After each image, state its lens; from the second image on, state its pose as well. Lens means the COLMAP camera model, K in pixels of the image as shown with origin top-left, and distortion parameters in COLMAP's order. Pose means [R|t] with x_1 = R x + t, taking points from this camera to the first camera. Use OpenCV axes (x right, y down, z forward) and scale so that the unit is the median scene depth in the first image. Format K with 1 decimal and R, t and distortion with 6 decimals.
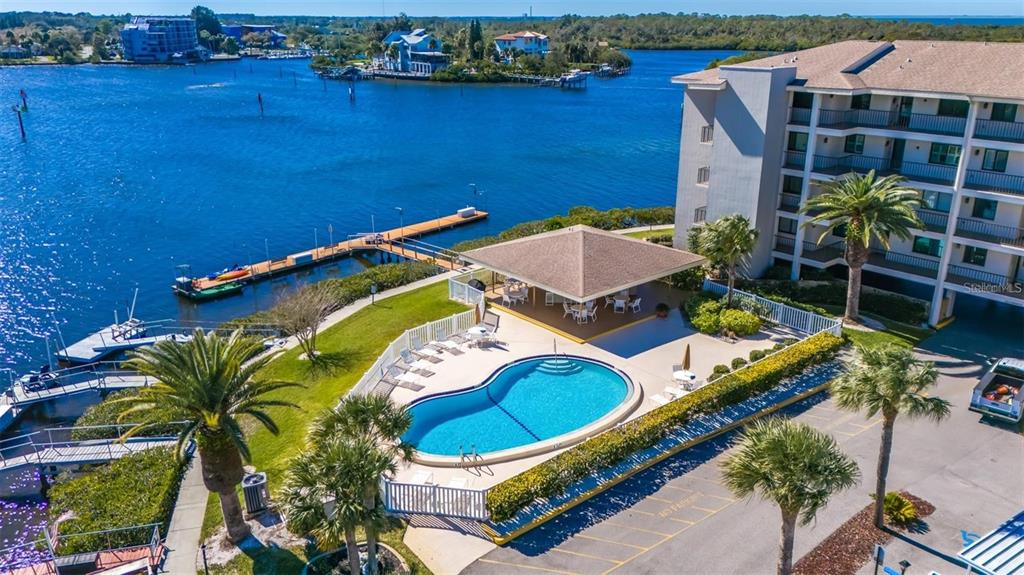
lens RADIAL K [[729.8, 0, 512.0], [0, 729.8, 287.5], [0, 0, 1]] dist [0.094551, -0.140030]
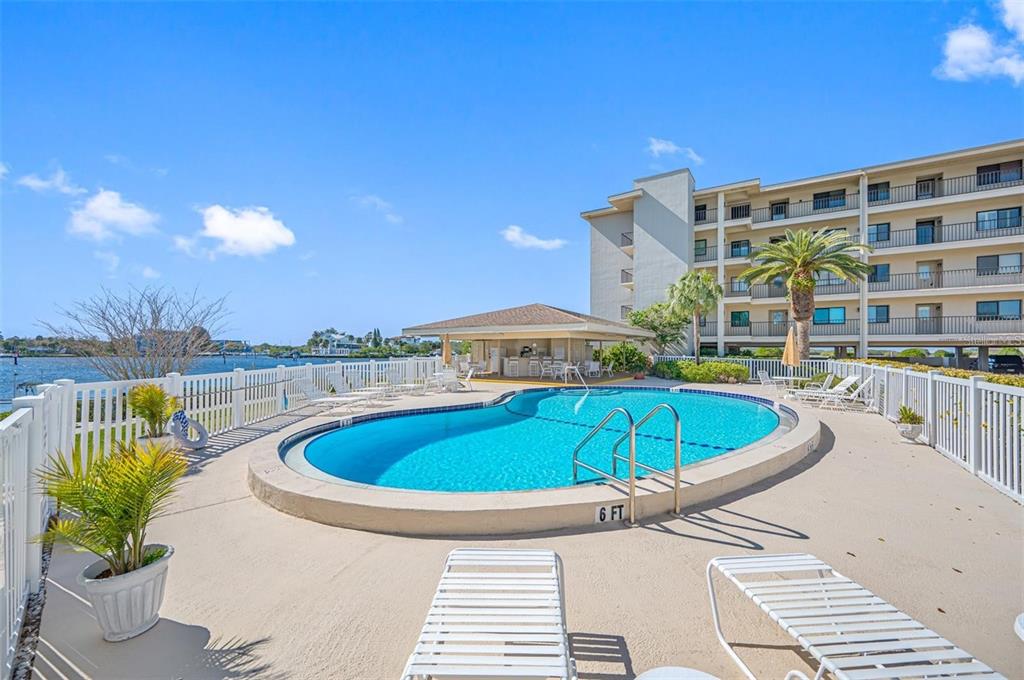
lens RADIAL K [[424.3, 0, 512.0], [0, 424.3, 340.0], [0, 0, 1]] dist [0.003240, 0.000324]
pose [[0.965579, 0.000555, 0.260110, -0.077276], [0.083406, 0.946533, -0.311640, 0.128382], [-0.246376, 0.322608, 0.913906, 0.489508]]
